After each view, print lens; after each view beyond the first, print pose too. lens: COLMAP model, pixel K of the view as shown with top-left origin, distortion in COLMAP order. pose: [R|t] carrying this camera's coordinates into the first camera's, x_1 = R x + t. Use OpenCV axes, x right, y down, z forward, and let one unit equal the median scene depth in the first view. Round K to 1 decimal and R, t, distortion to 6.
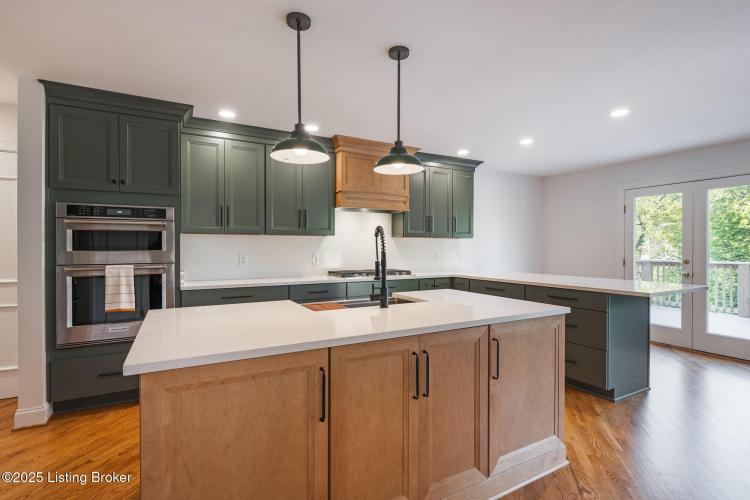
lens RADIAL K [[359.5, 0, 375.2], [0, 359.5, 249.9], [0, 0, 1]] dist [-0.003577, 0.000568]
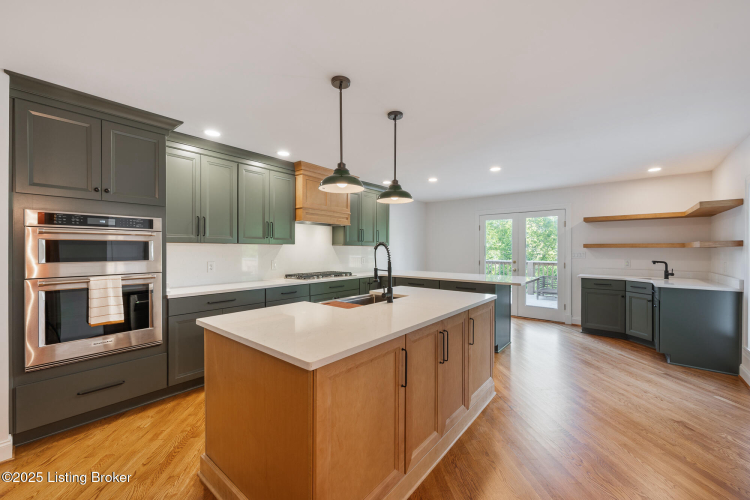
lens RADIAL K [[296.5, 0, 378.8], [0, 296.5, 250.7], [0, 0, 1]] dist [-0.000194, 0.000976]
pose [[0.928682, 0.000349, 0.370878, -0.307632], [0.000668, 0.999996, -0.002616, -0.023443], [-0.370877, 0.002677, 0.928678, -0.018283]]
